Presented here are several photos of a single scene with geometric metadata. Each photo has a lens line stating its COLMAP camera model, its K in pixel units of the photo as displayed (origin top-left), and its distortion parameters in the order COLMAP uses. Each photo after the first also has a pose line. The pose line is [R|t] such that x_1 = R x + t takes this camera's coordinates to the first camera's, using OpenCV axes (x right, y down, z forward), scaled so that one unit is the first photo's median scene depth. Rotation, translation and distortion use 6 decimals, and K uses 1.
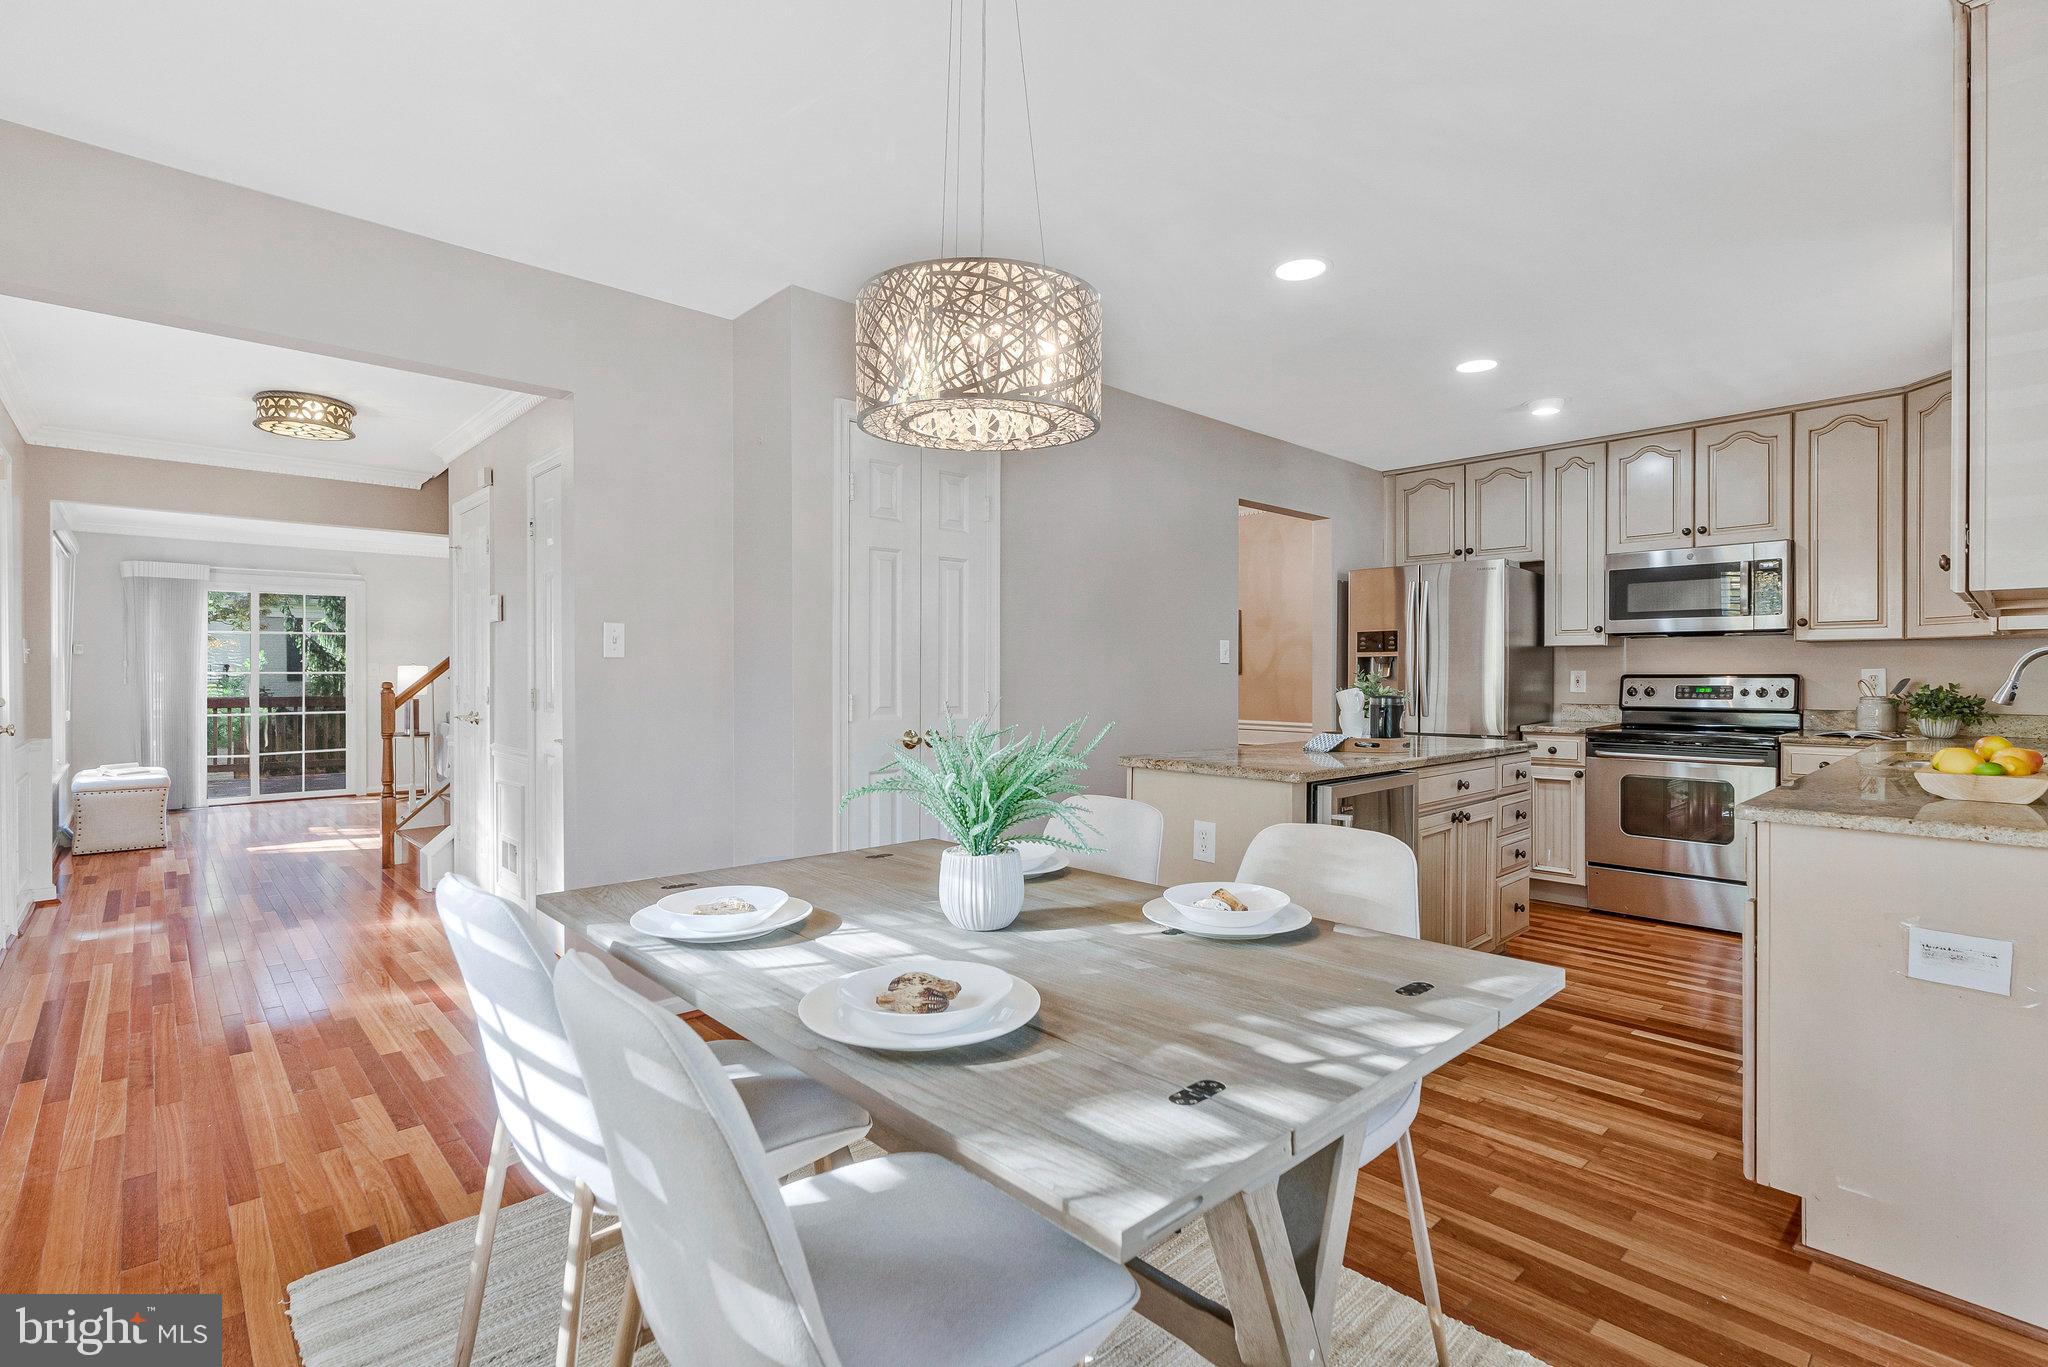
lens RADIAL K [[959.6, 0, 1035.3], [0, 959.6, 675.3], [0, 0, 1]] dist [-0.004856, -0.000047]
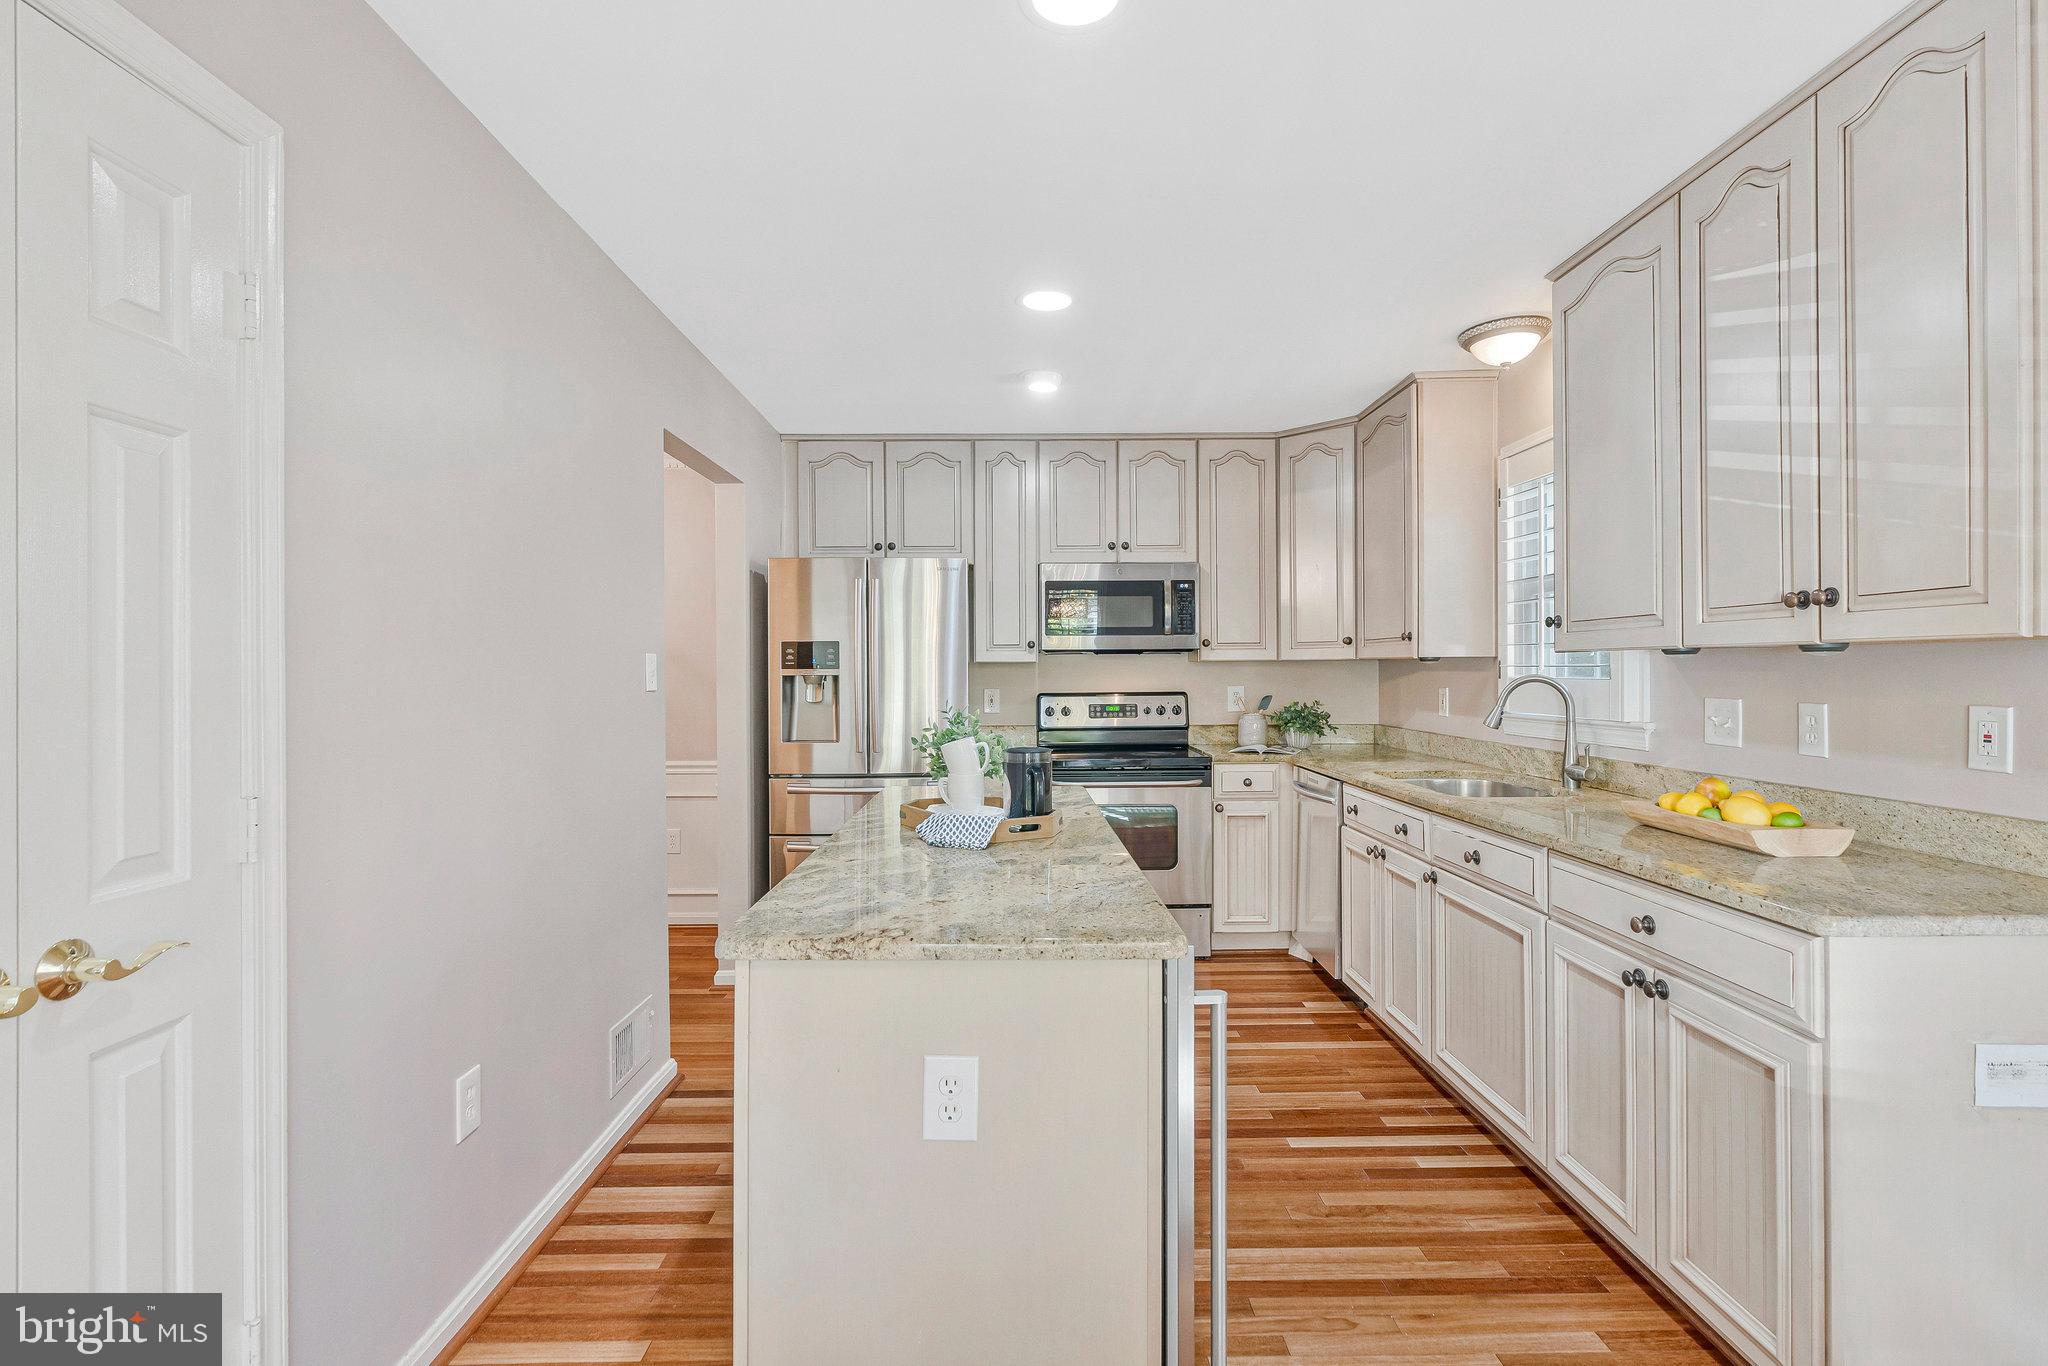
lens RADIAL K [[959.6, 0, 1018.4], [0, 959.6, 665.5], [0, 0, 1]] dist [-0.004856, -0.000047]
pose [[0.679315, 0.000572, 0.733847, -0.090780], [0.005994, 0.999962, -0.006328, -0.022769], [-0.733823, 0.008697, 0.679285, 0.395789]]
